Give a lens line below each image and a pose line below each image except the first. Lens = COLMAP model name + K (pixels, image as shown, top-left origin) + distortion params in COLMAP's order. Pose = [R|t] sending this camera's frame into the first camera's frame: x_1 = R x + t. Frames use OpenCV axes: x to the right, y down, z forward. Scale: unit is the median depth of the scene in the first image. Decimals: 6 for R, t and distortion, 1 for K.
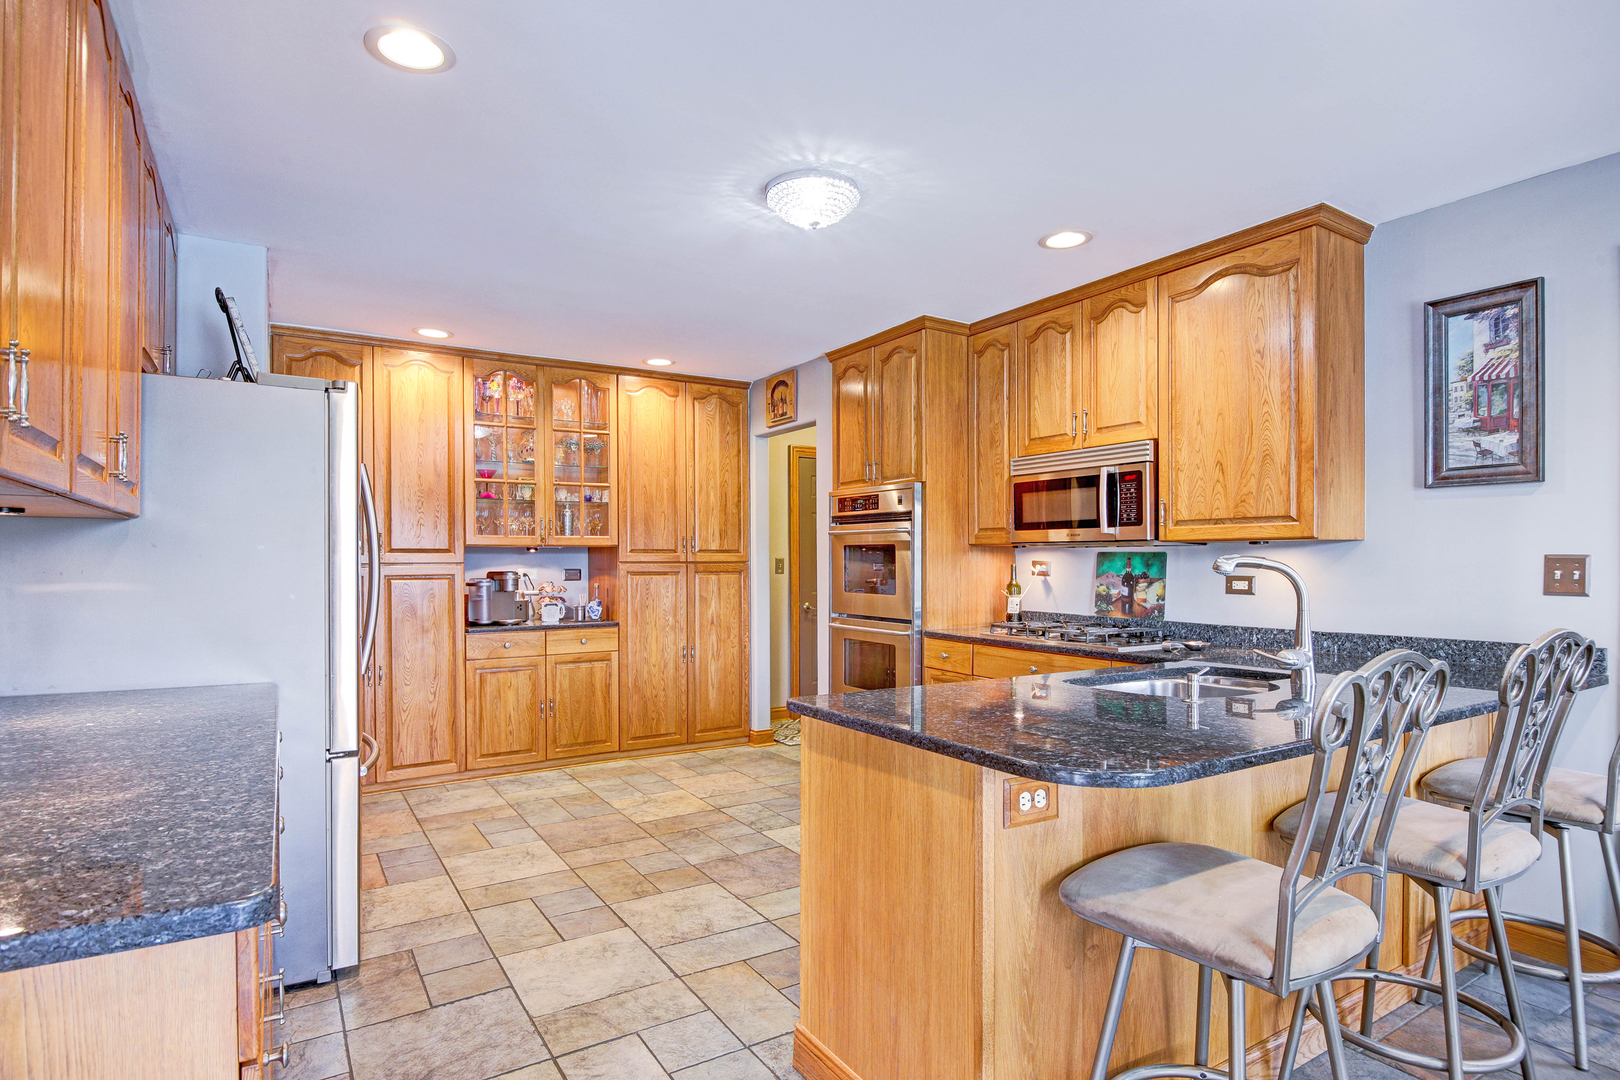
lens RADIAL K [[834.7, 0, 754.9], [0, 834.7, 567.6], [0, 0, 1]] dist [-0.001083, -0.000297]
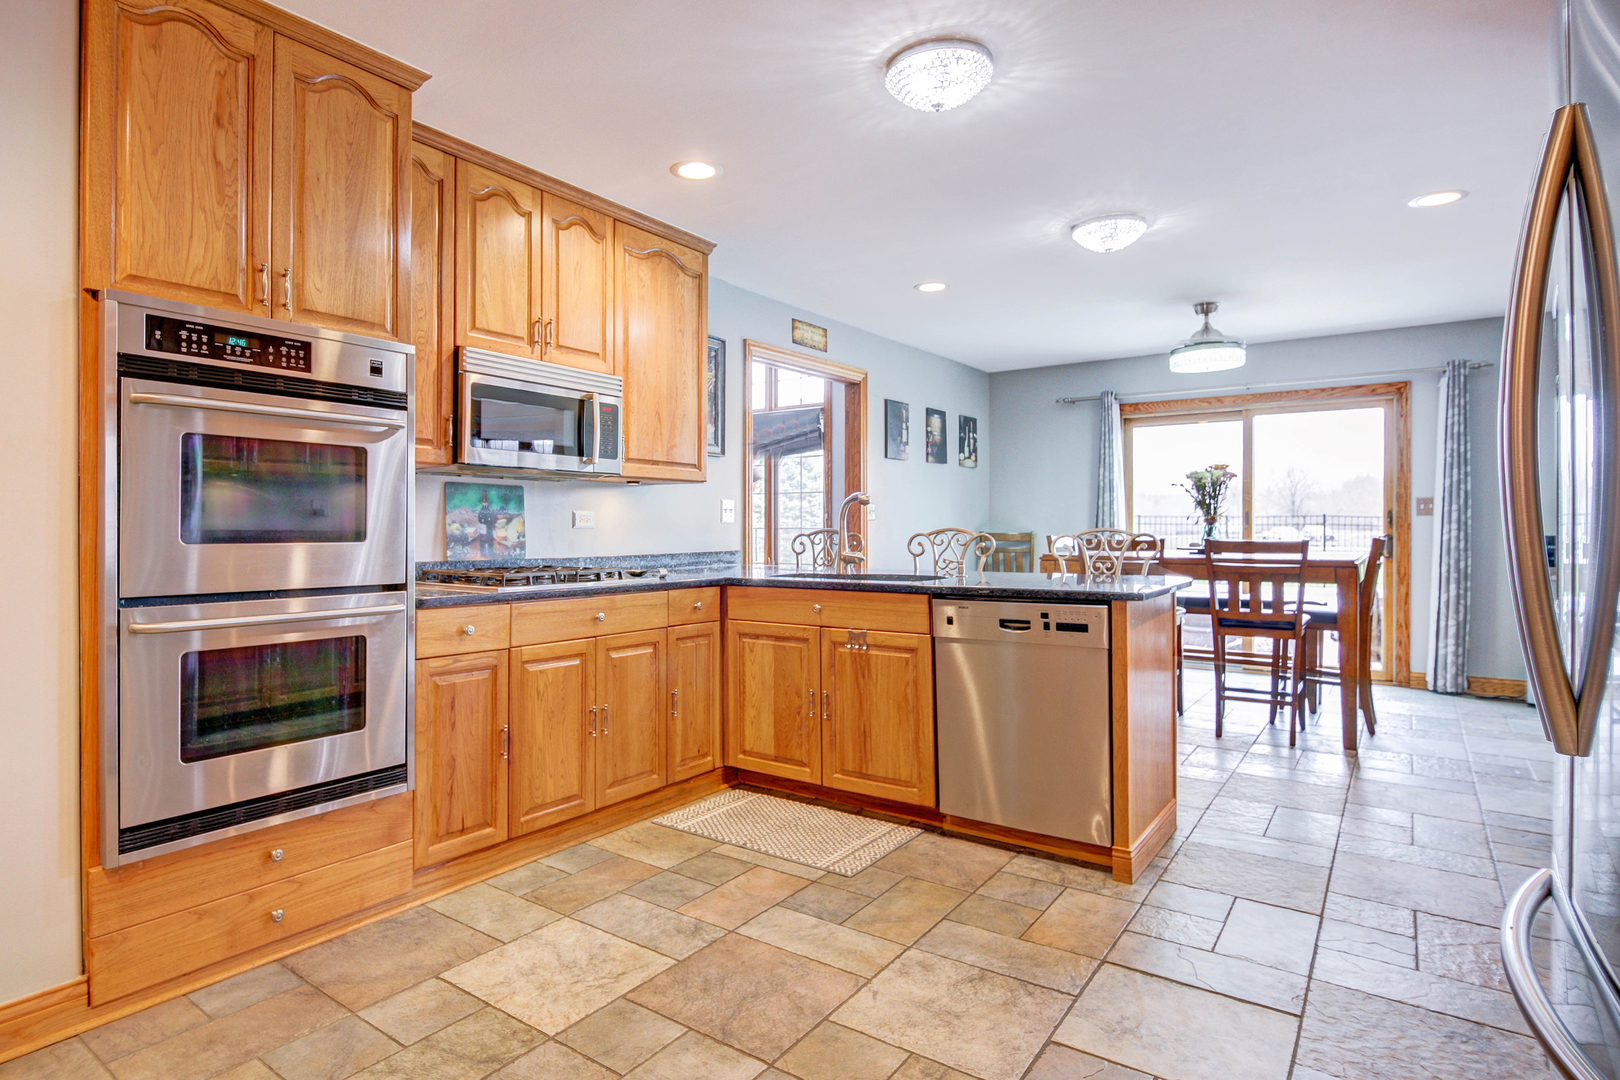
lens RADIAL K [[840.2, 0, 807.7], [0, 840.2, 528.9], [0, 0, 1]] dist [-0.001665, -0.000581]
pose [[-0.417162, -0.001276, 0.908831, -0.394546], [0.007137, 0.999964, 0.004680, 0.021304], [-0.908804, 0.008439, -0.417138, 0.858985]]
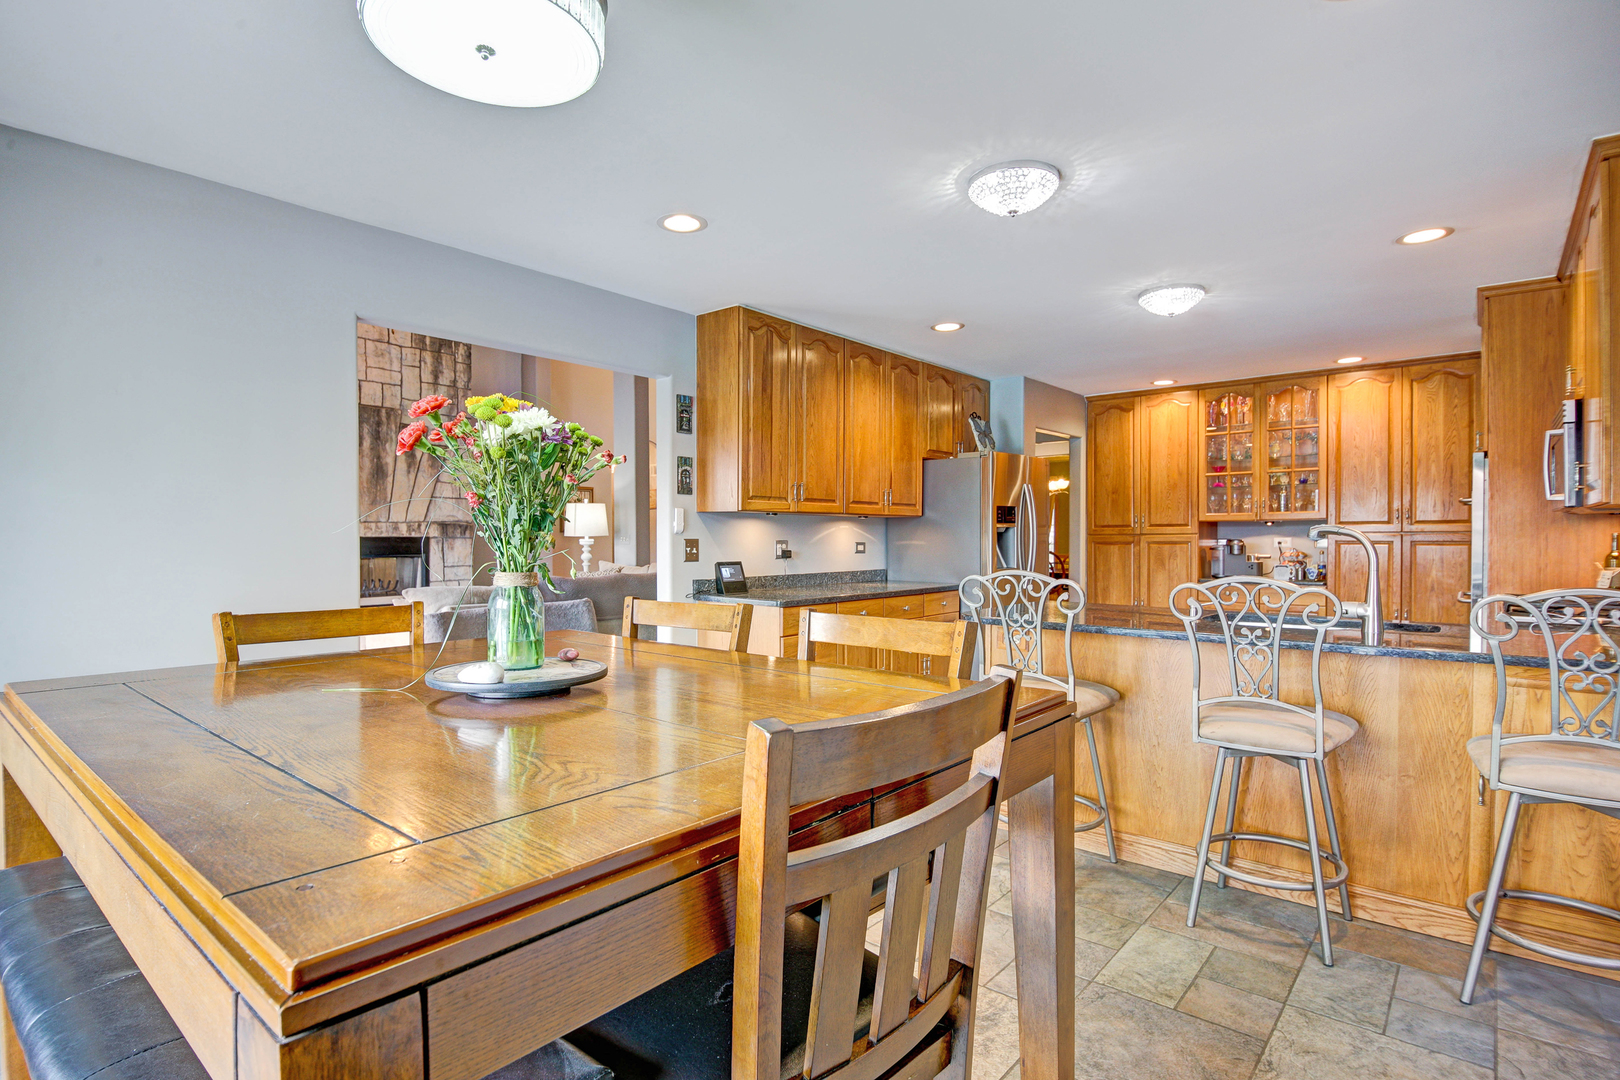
lens RADIAL K [[795.9, 0, 836.9], [0, 795.9, 547.6], [0, 0, 1]] dist [-0.001861, -0.010026]
pose [[0.342778, 0.013628, -0.939318, 0.723619], [-0.004228, 0.999907, 0.012965, 0.003696], [0.939407, -0.000473, 0.342804, -0.052701]]
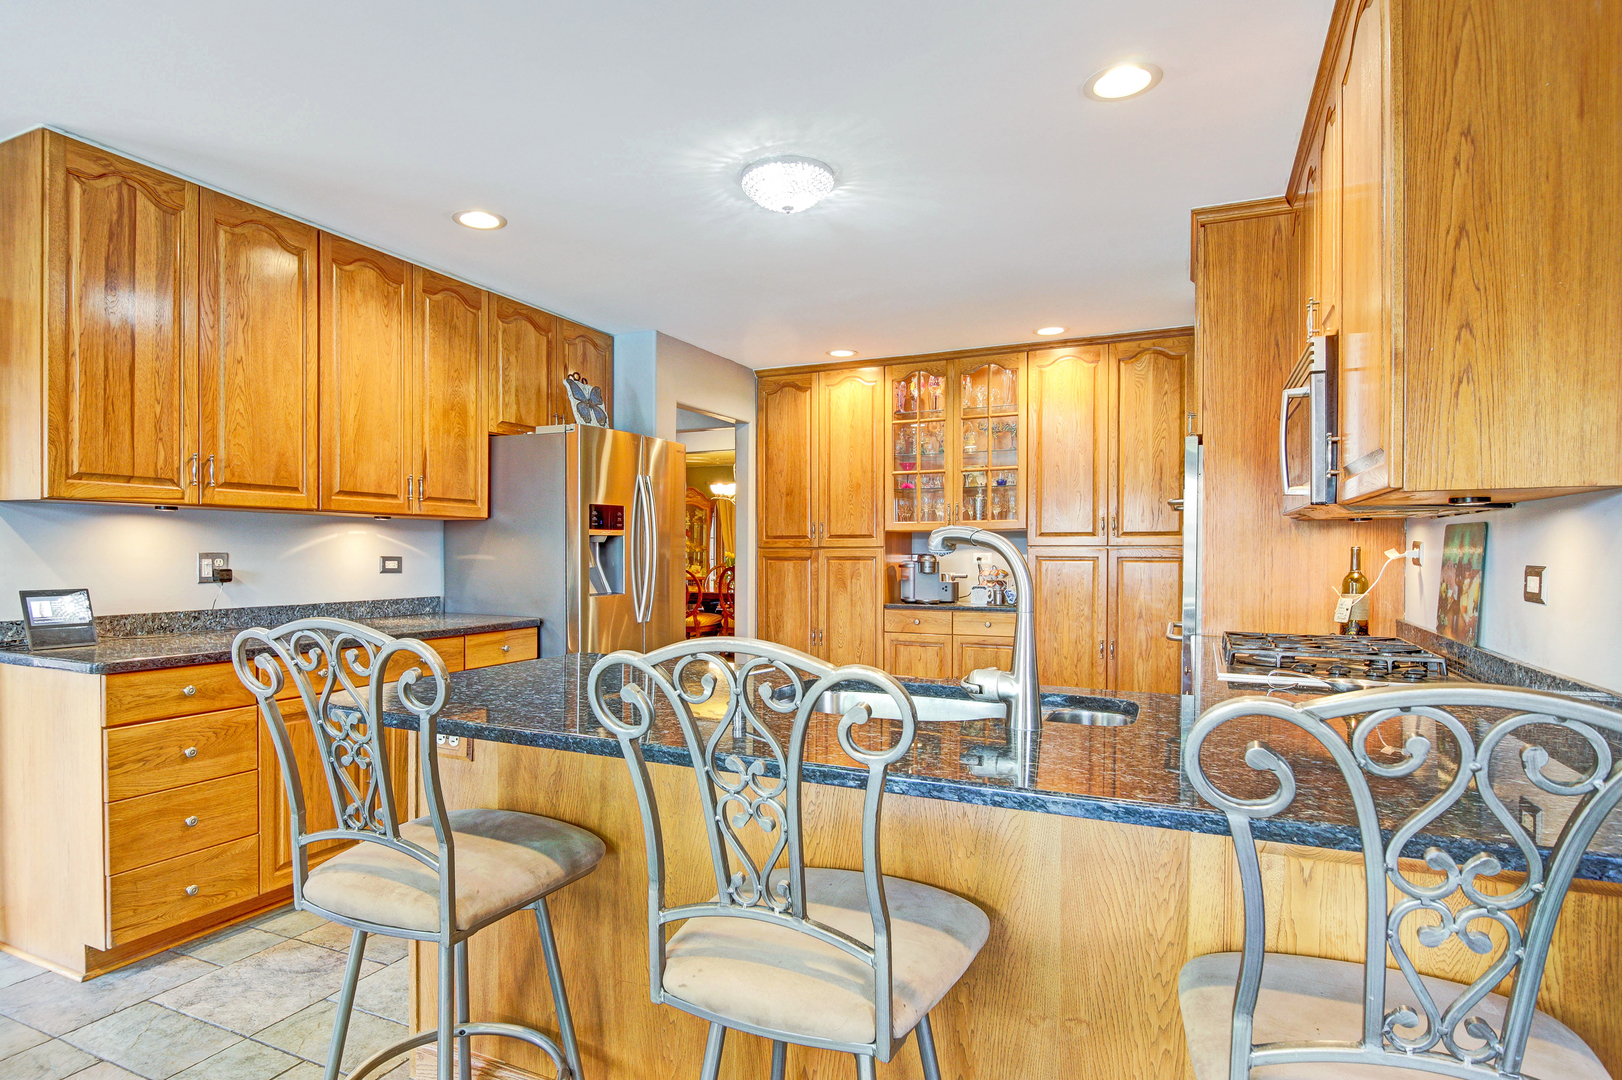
lens RADIAL K [[849.0, 0, 799.4], [0, 849.0, 564.2], [0, 0, 1]] dist [-0.000135, -0.001121]
pose [[0.568007, 0.015309, -0.822882, 0.540831], [-0.008405, 0.999883, 0.012801, 0.004484], [0.822981, -0.000355, 0.568069, 0.245056]]
